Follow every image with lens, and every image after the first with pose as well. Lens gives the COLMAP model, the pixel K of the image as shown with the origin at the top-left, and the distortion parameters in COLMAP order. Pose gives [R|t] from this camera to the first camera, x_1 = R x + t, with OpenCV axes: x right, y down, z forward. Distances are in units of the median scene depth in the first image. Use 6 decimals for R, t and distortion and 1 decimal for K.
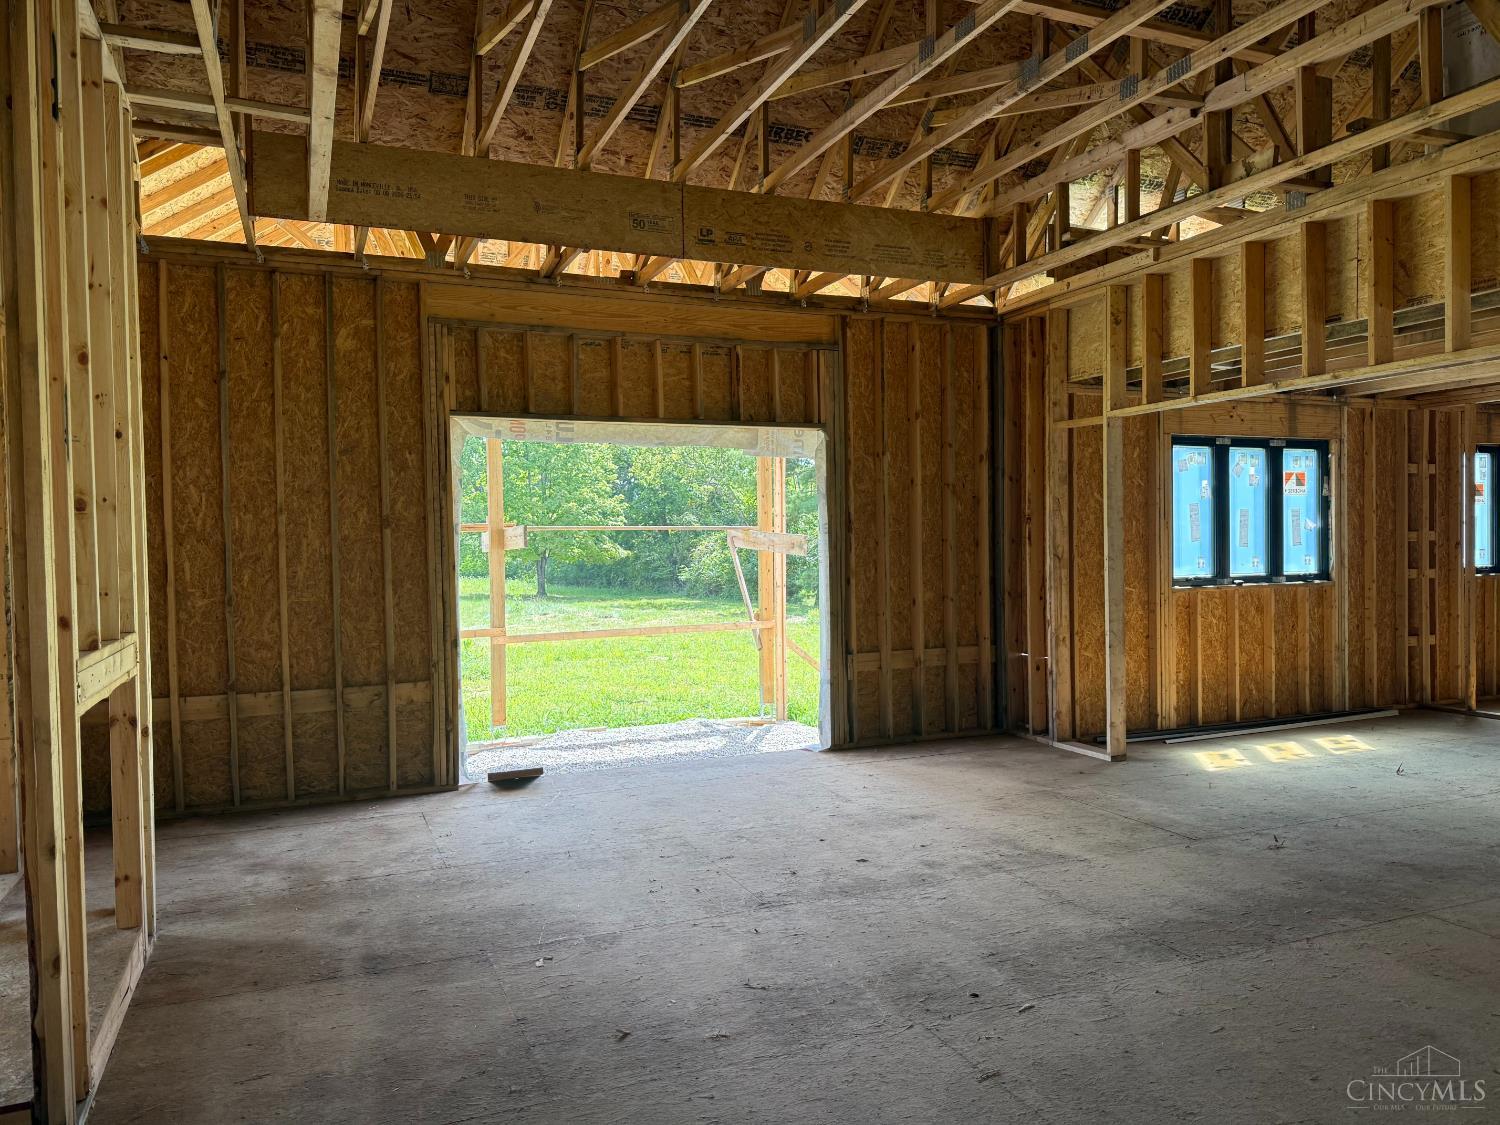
lens RADIAL K [[1057.1, 0, 749.8], [0, 1057.1, 561.6], [0, 0, 1]] dist [0.030579, -0.022758]
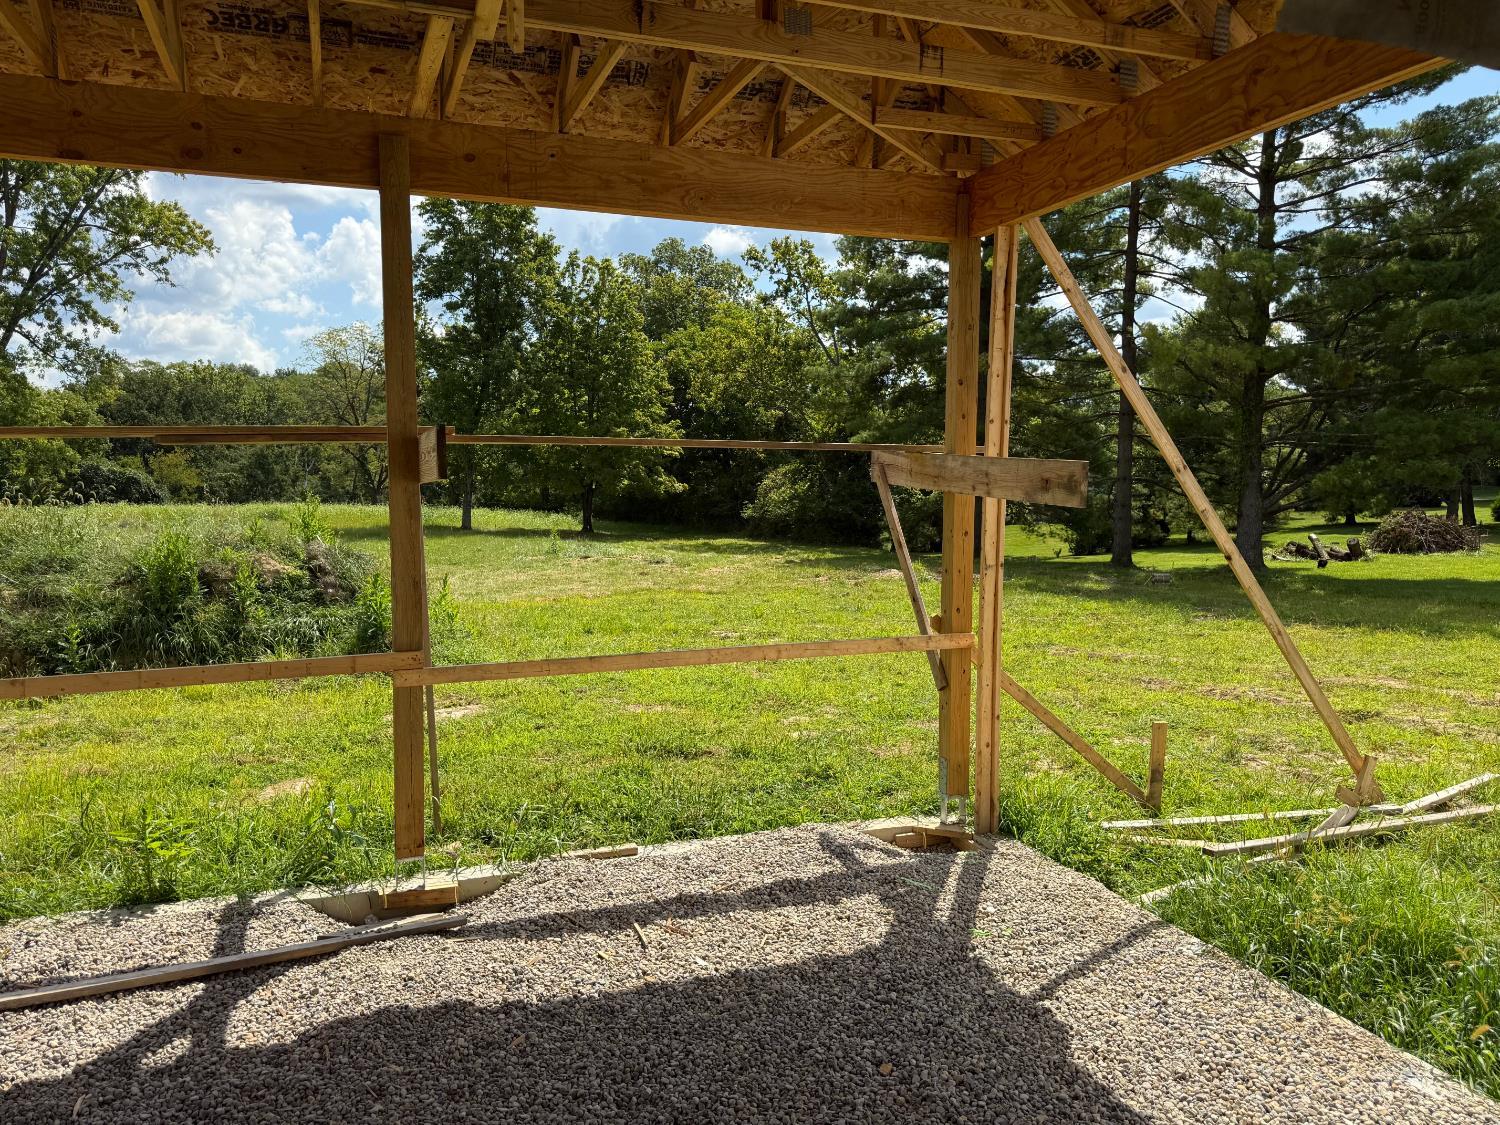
lens RADIAL K [[1101.1, 0, 746.9], [0, 1101.1, 566.8], [0, 0, 1]] dist [0.051777, -0.002358]
pose [[0.998148, 0.023018, -0.056306, -0.056129], [-0.019372, 0.997732, 0.064464, -0.007231], [0.057662, -0.063254, 0.996330, 0.486585]]
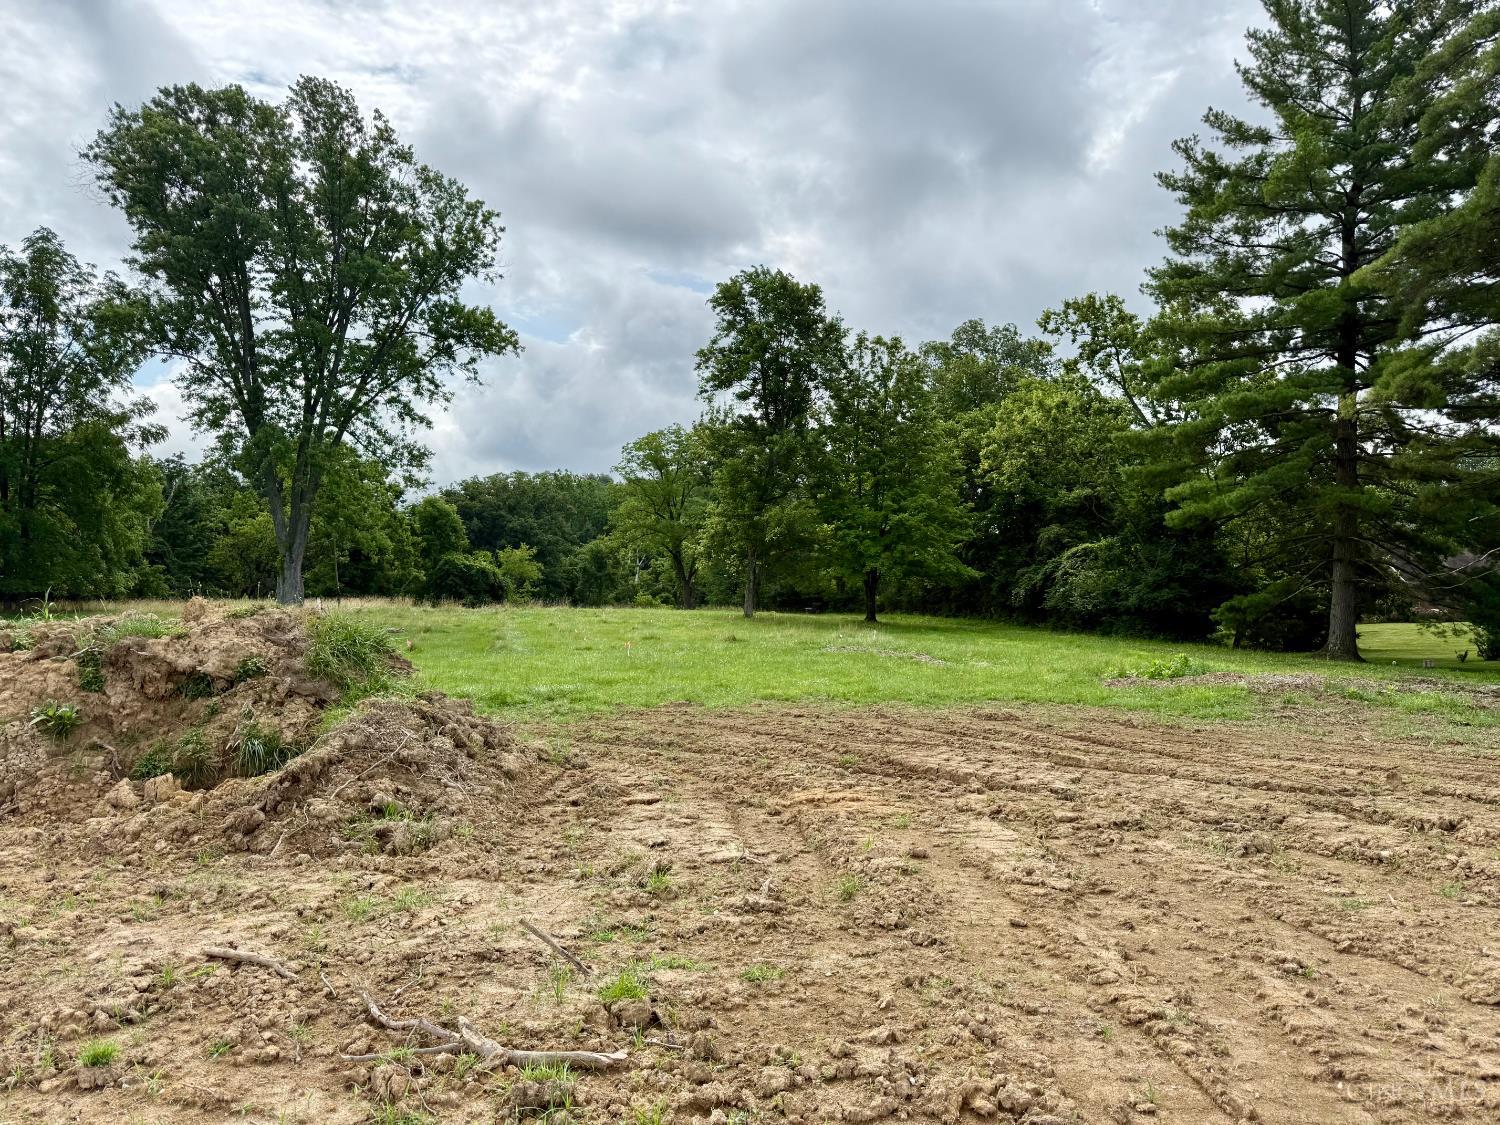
lens RADIAL K [[1057.1, 0, 742.2], [0, 1057.1, 562.4], [0, 0, 1]] dist [0.030579, -0.022758]
pose [[0.935642, 0.016764, -0.352552, -0.046818], [-0.026515, 0.999387, -0.022846, -0.001463], [0.351953, 0.030724, 0.935513, 0.568502]]
